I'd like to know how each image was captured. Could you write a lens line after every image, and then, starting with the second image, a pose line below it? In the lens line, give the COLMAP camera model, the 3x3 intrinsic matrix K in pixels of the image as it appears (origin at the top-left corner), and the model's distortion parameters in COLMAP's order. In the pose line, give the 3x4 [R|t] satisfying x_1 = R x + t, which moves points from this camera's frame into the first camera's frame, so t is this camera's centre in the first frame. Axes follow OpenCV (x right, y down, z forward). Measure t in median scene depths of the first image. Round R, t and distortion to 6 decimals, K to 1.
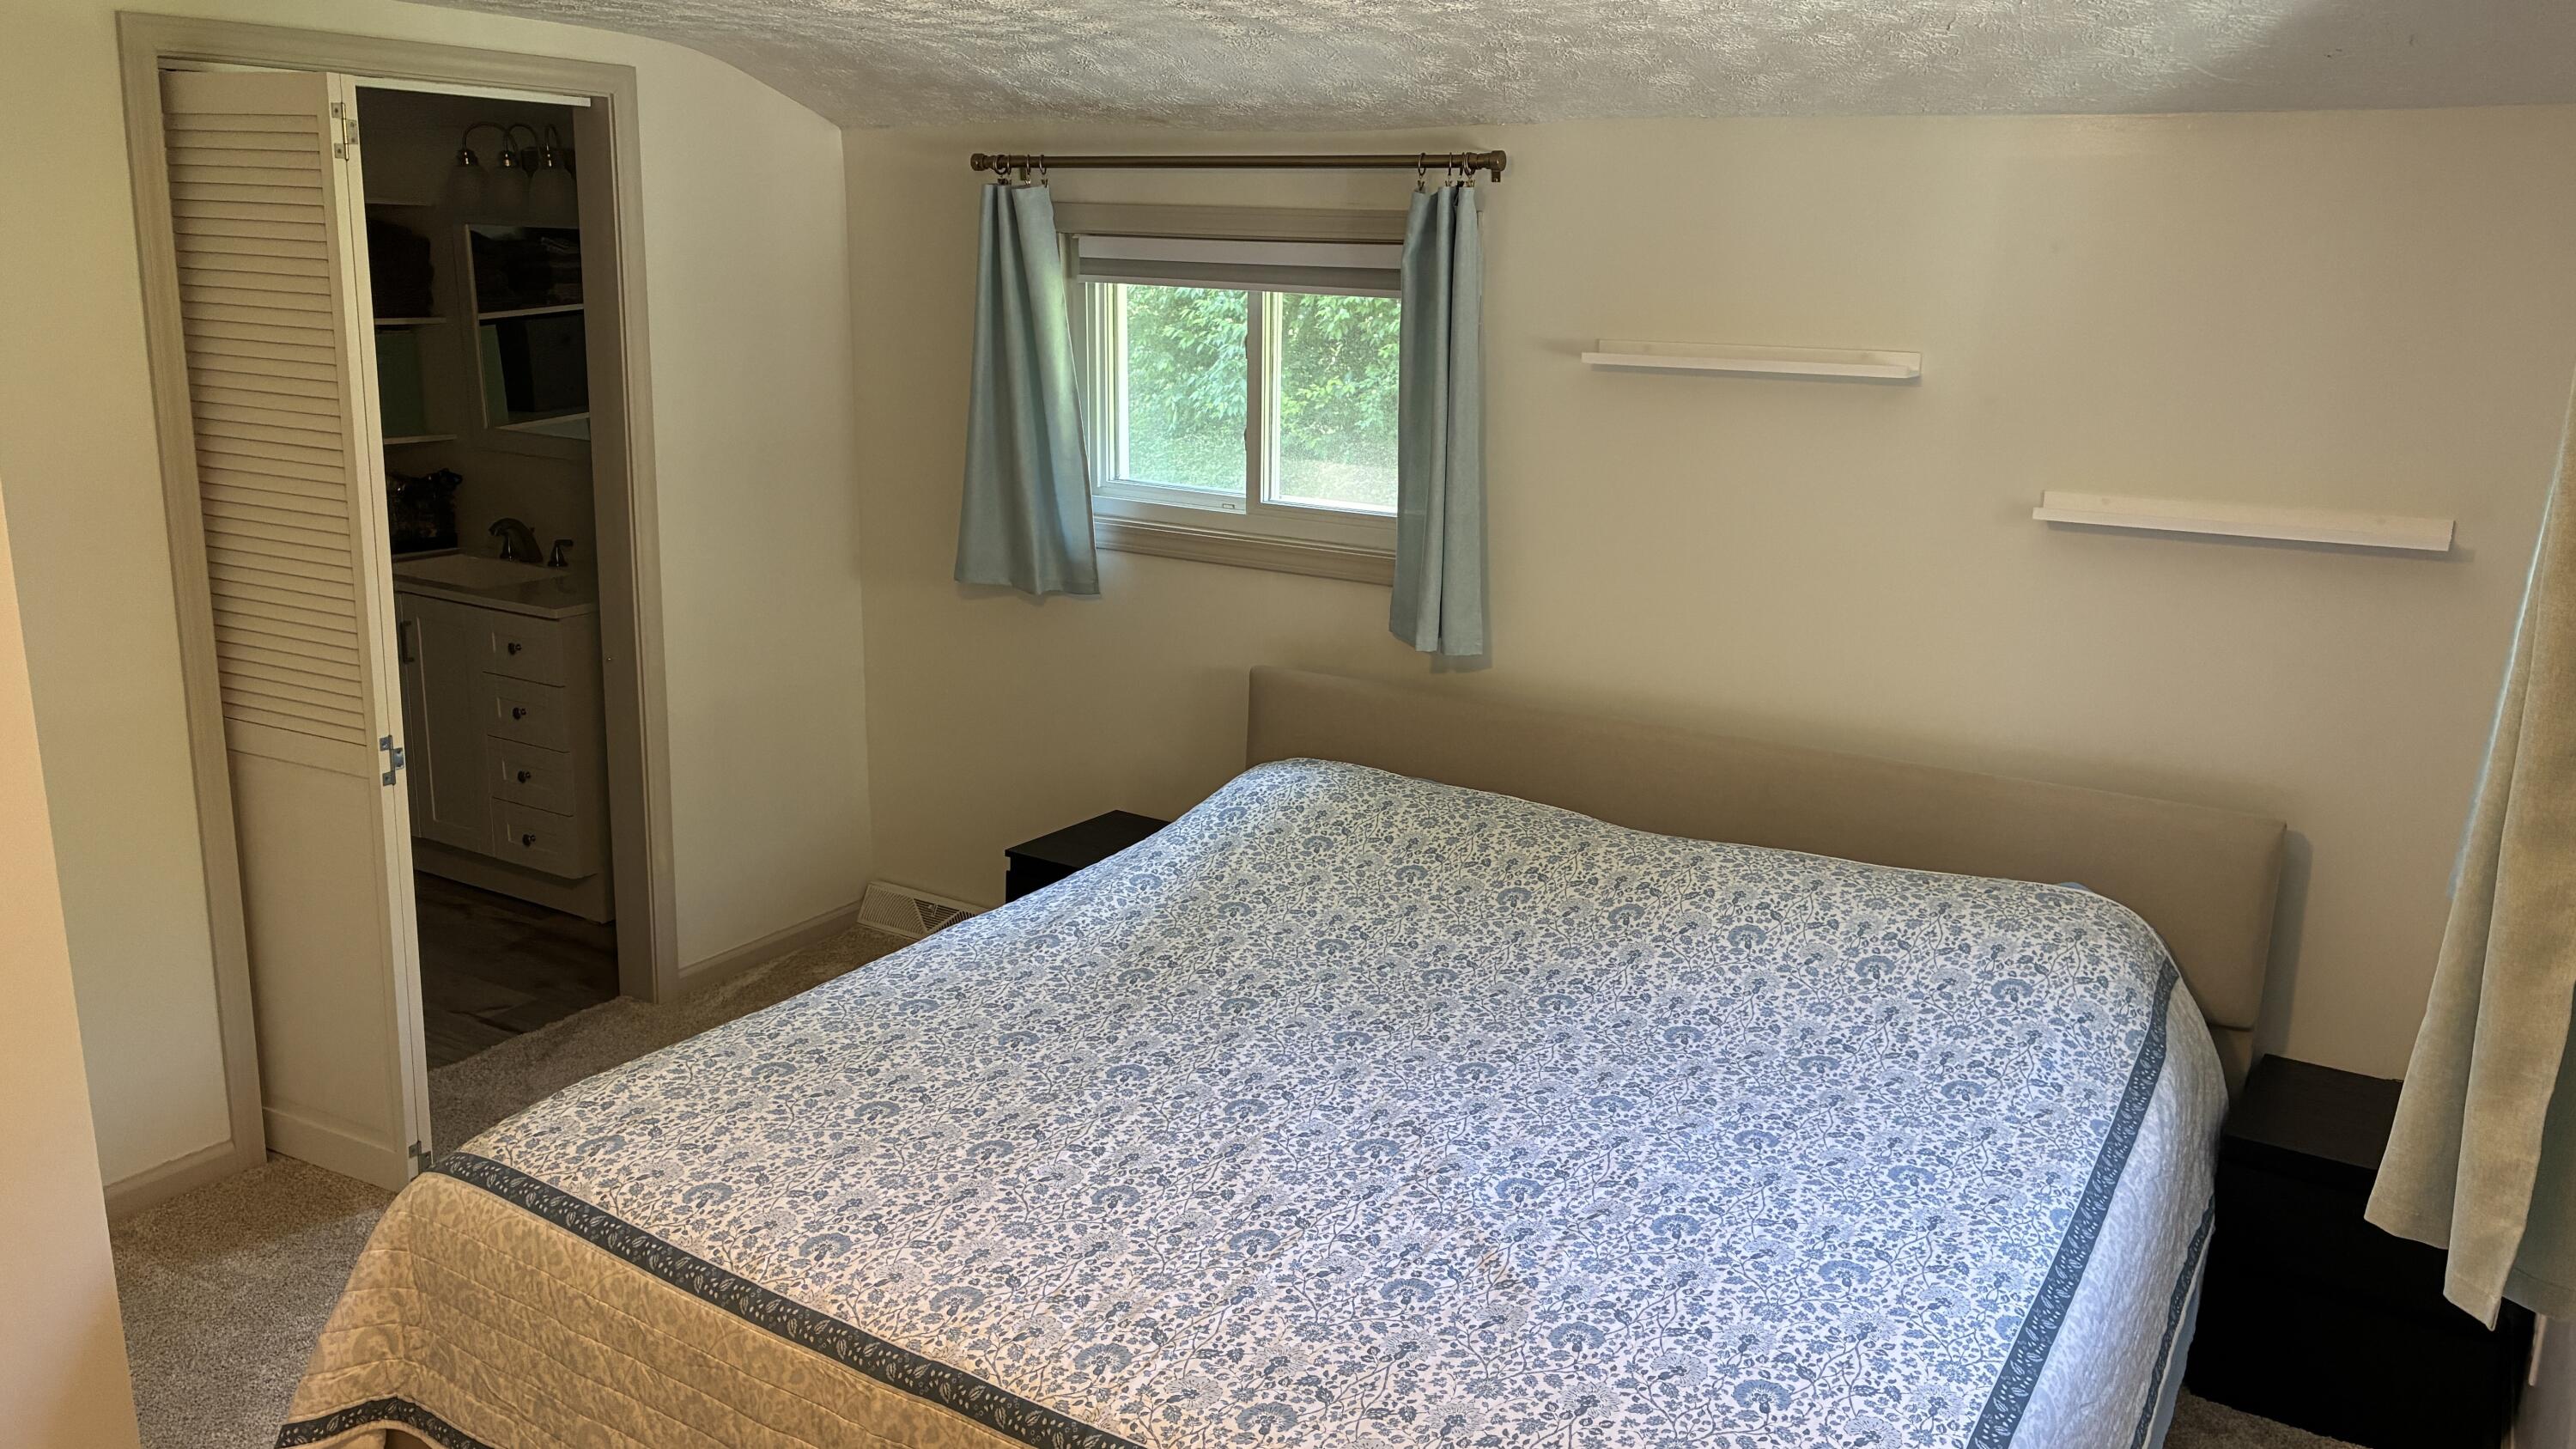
lens RADIAL K [[1951.6, 0, 1285.2], [0, 1951.6, 727.4], [0, 0, 1]] dist [0.033583, -0.022776]
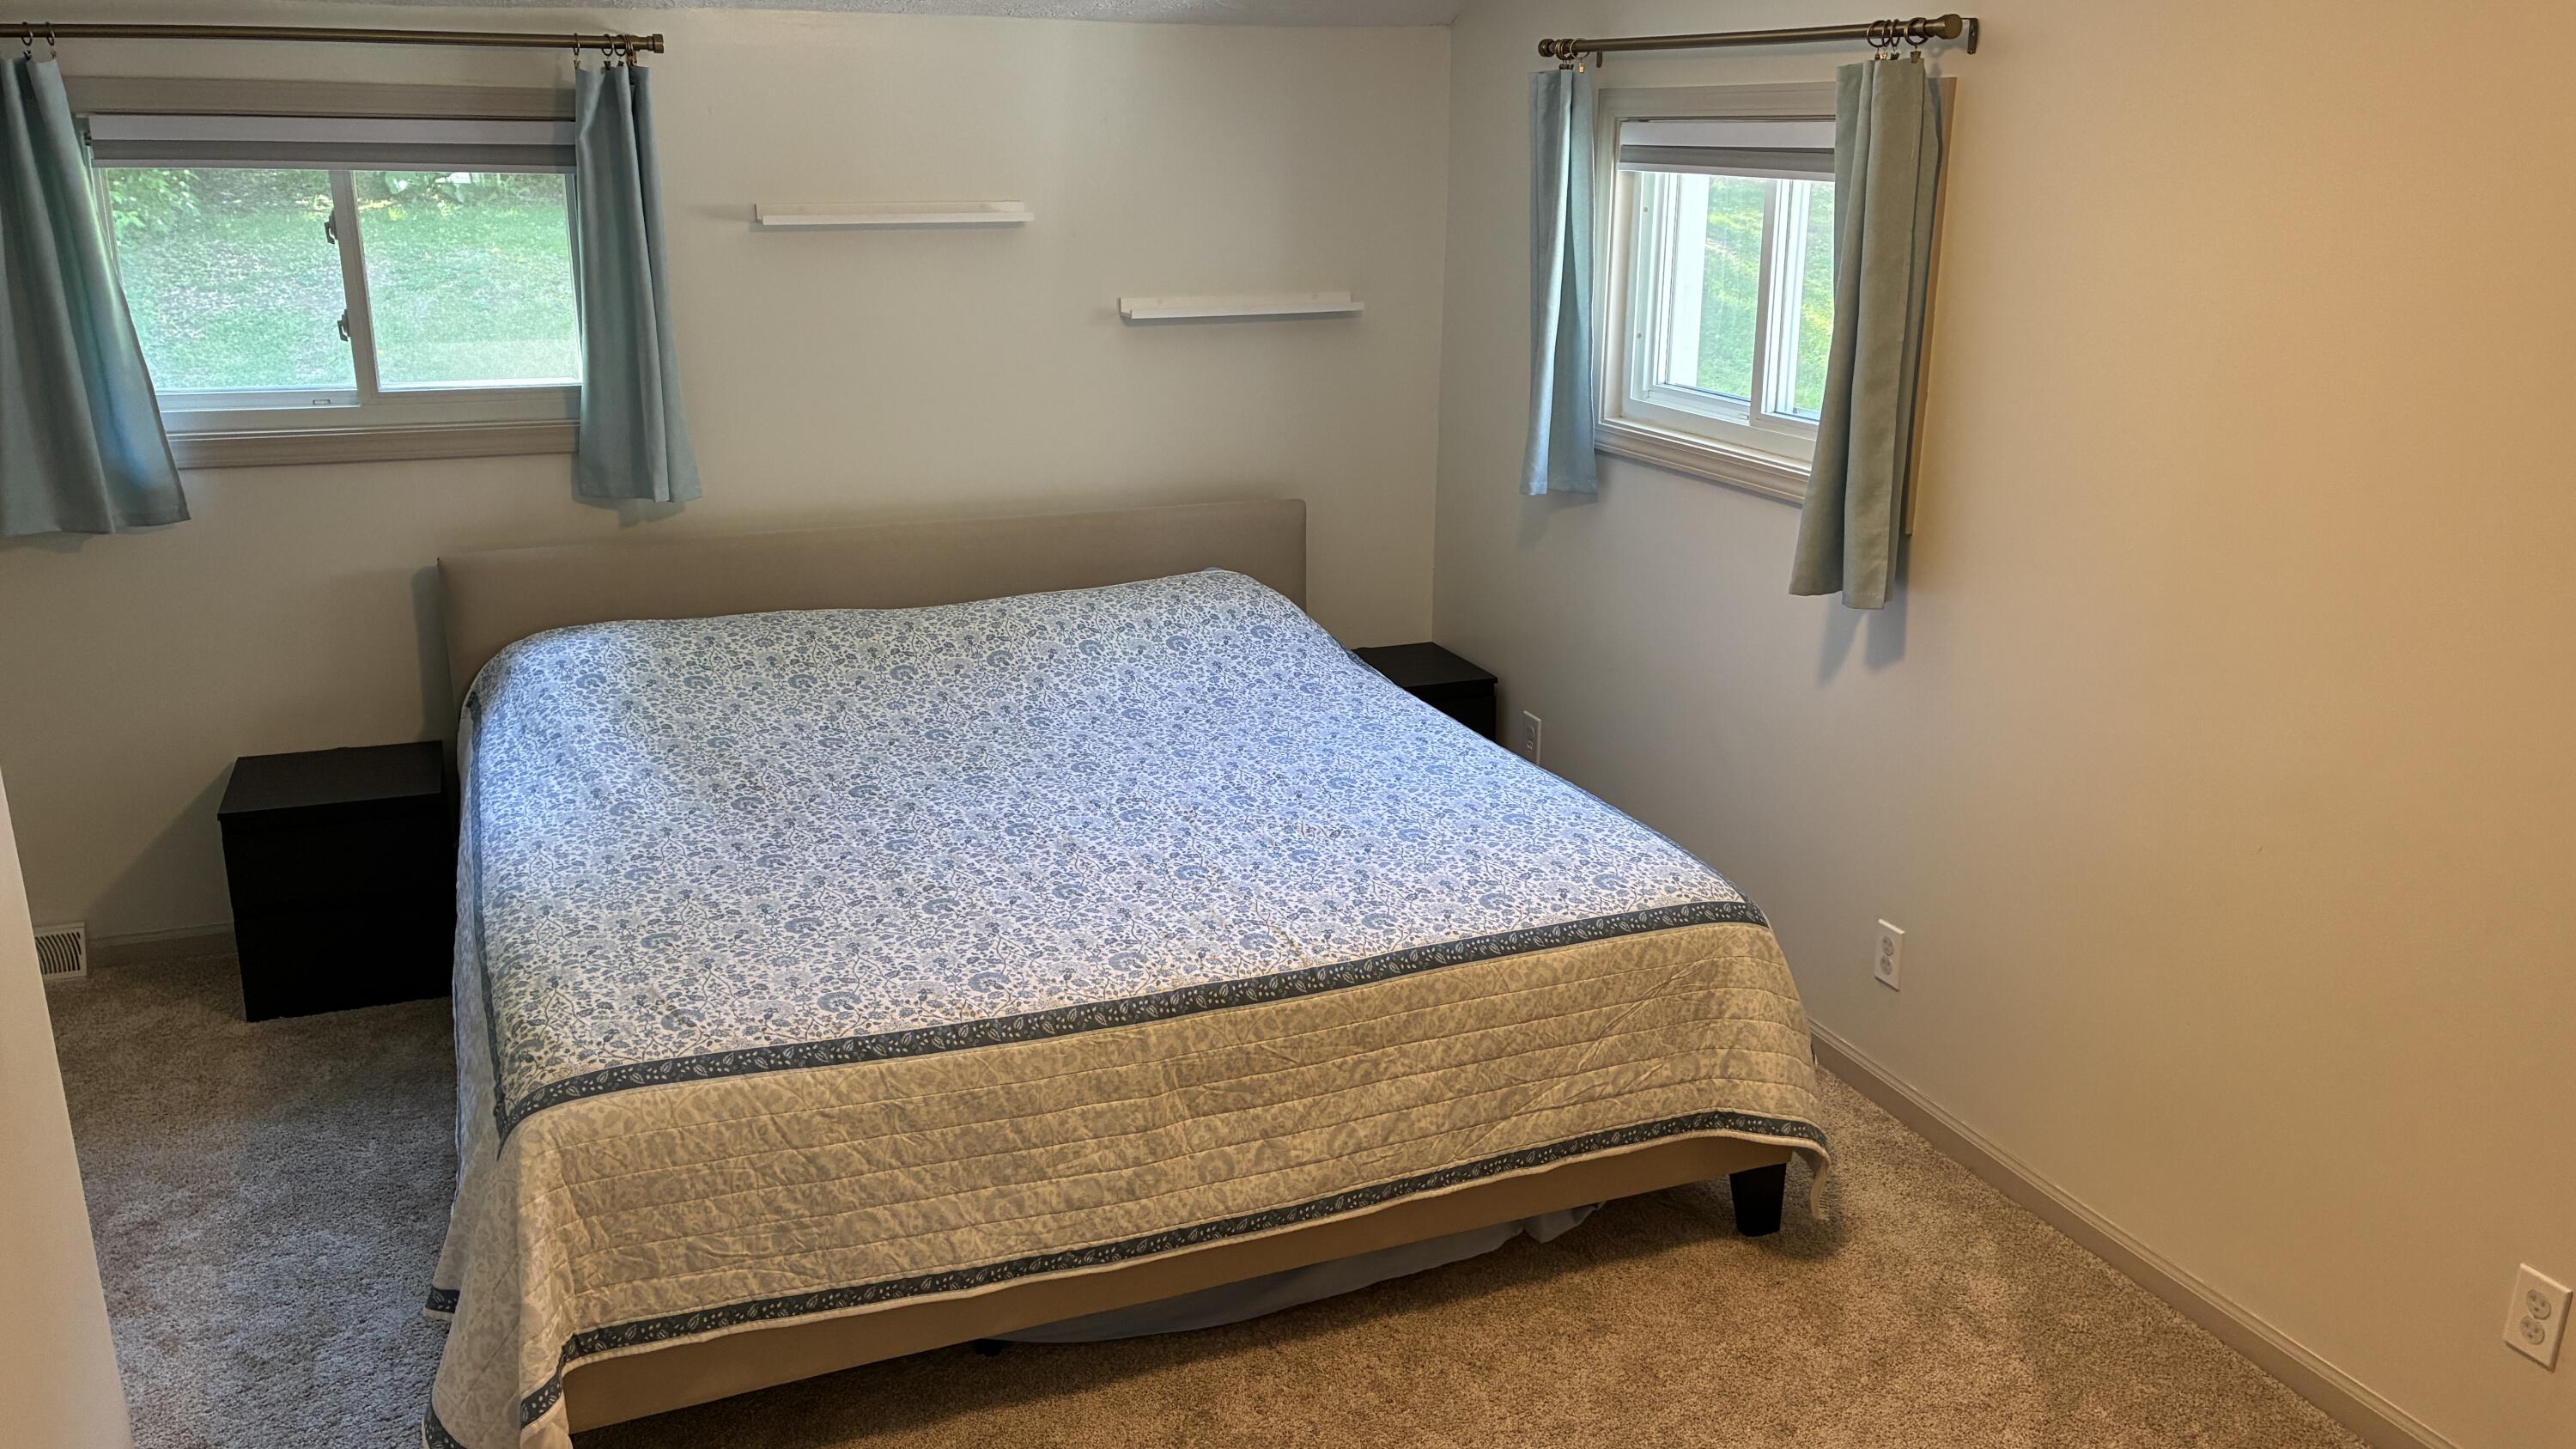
lens RADIAL K [[1951.6, 0, 1313.9], [0, 1951.6, 723.0], [0, 0, 1]] dist [0.033583, -0.022776]
pose [[0.573506, -0.254445, 0.778684, -0.852525], [0.200285, 0.965245, 0.167895, -0.043439], [-0.794340, 0.059670, 0.604535, 0.085028]]
